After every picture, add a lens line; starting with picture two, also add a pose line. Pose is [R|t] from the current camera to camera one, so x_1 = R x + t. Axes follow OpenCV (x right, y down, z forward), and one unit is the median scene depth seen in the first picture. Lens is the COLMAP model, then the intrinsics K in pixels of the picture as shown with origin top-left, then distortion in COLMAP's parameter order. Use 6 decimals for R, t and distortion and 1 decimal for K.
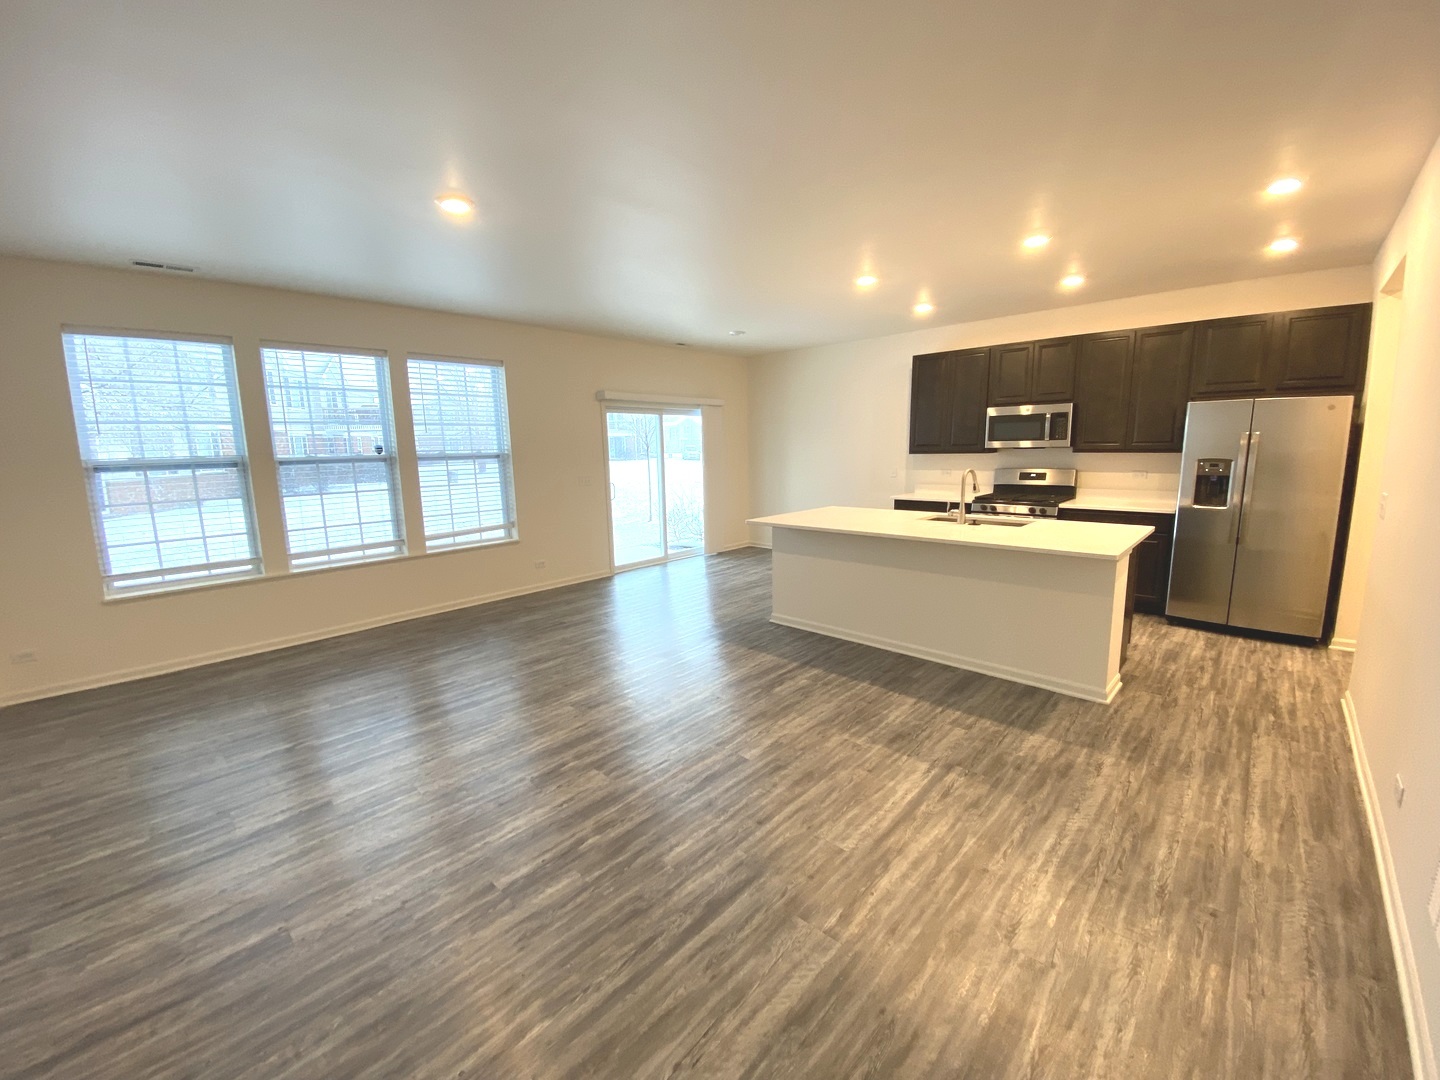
lens RADIAL K [[587.4, 0, 716.9], [0, 587.4, 537.6], [0, 0, 1]] dist [-0.010595, -0.003450]
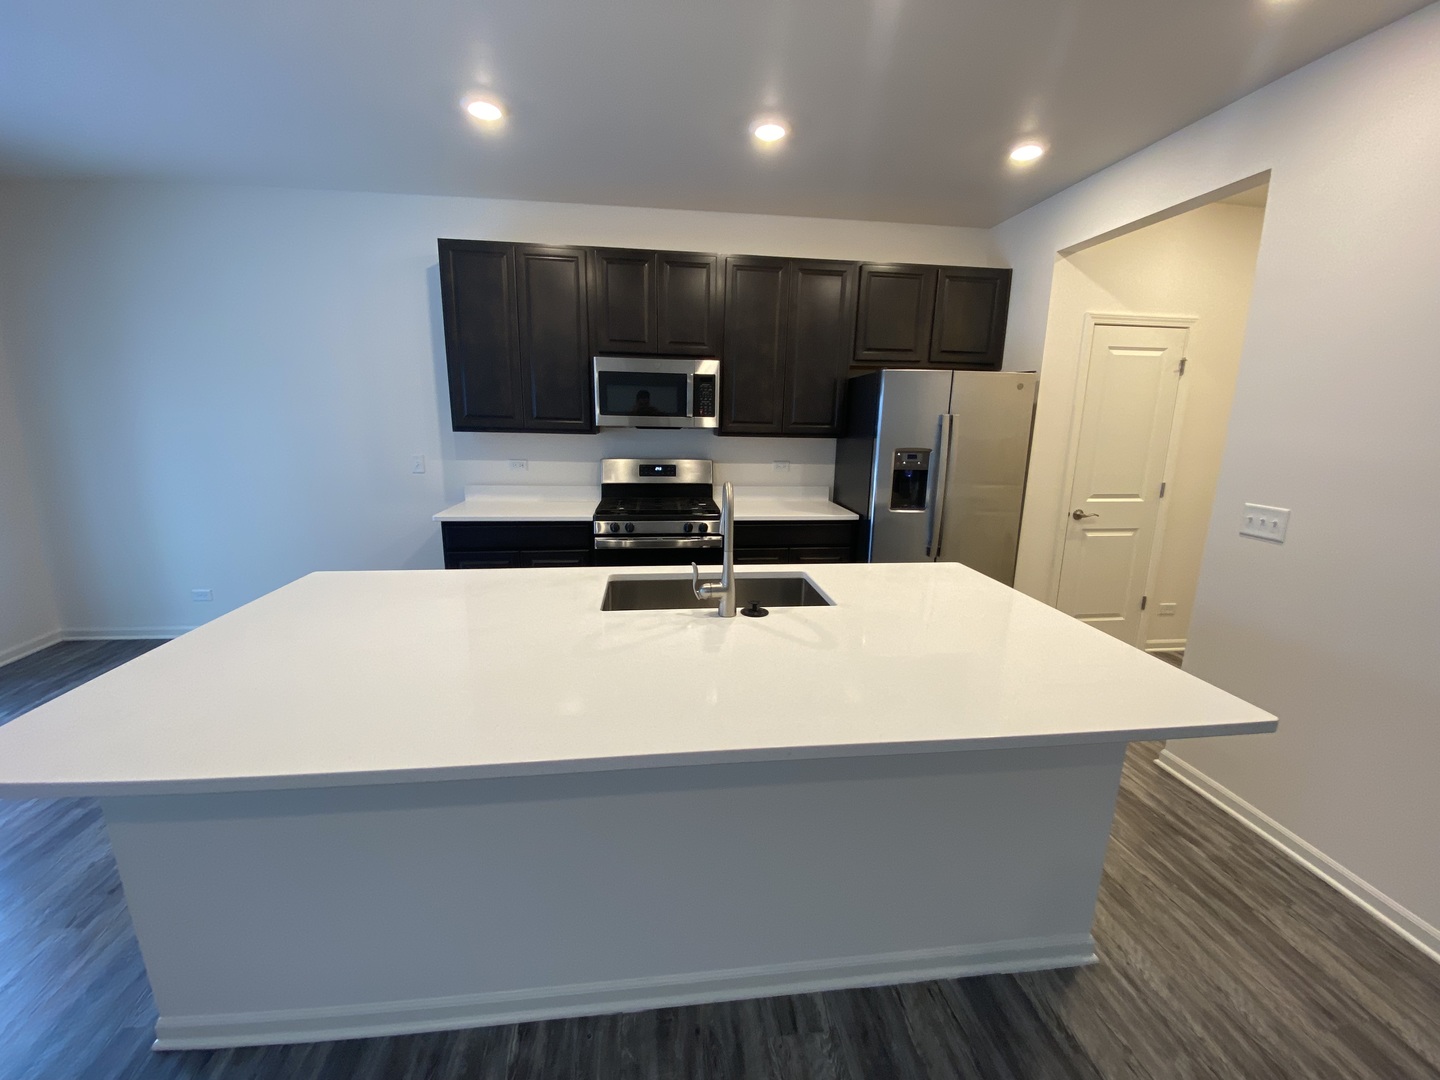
lens RADIAL K [[587.4, 0, 718.5], [0, 587.4, 539.6], [0, 0, 1]] dist [-0.010595, -0.003450]
pose [[0.634875, -0.139767, 0.759867, 0.103170], [0.097199, 0.990136, 0.100911, -0.120146], [-0.766476, 0.009793, 0.642198, 0.712834]]
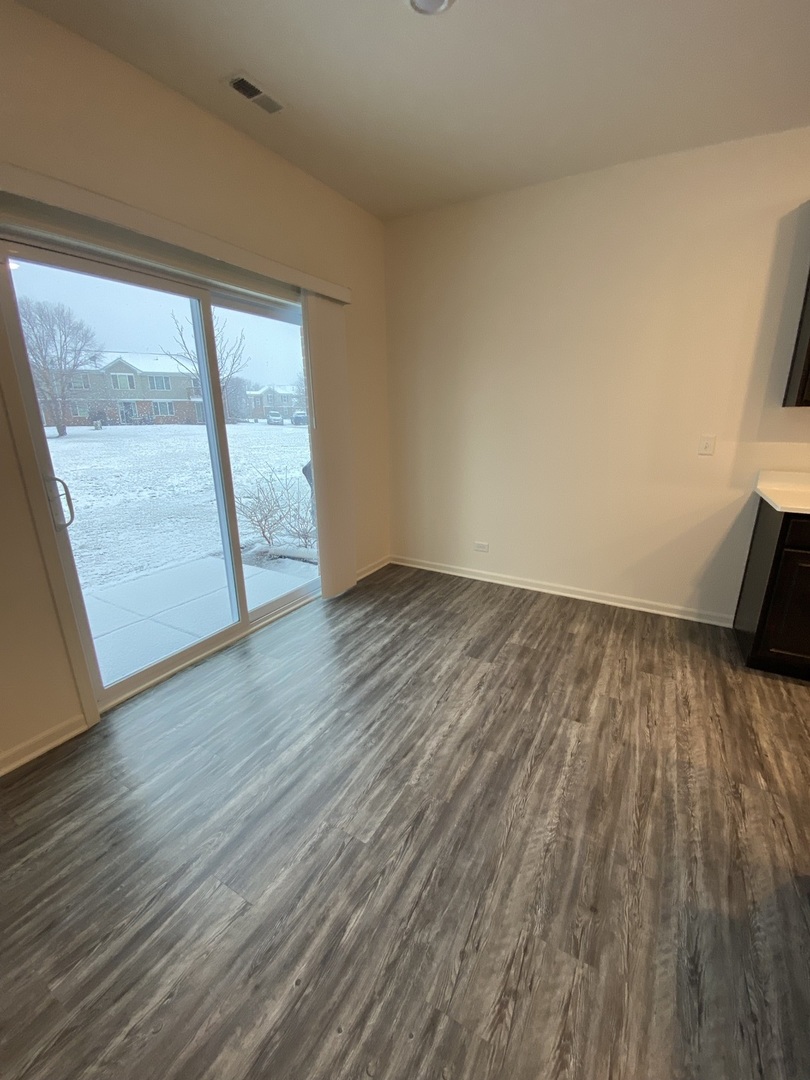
lens RADIAL K [[440.6, 0, 425.8], [0, 440.6, 539.5], [0, 0, 1]] dist [-0.010595, -0.003450]
pose [[0.962058, -0.061988, 0.265712, -0.064115], [0.028546, 0.991374, 0.127921, -0.145654], [-0.271349, -0.115482, 0.955528, 1.122491]]
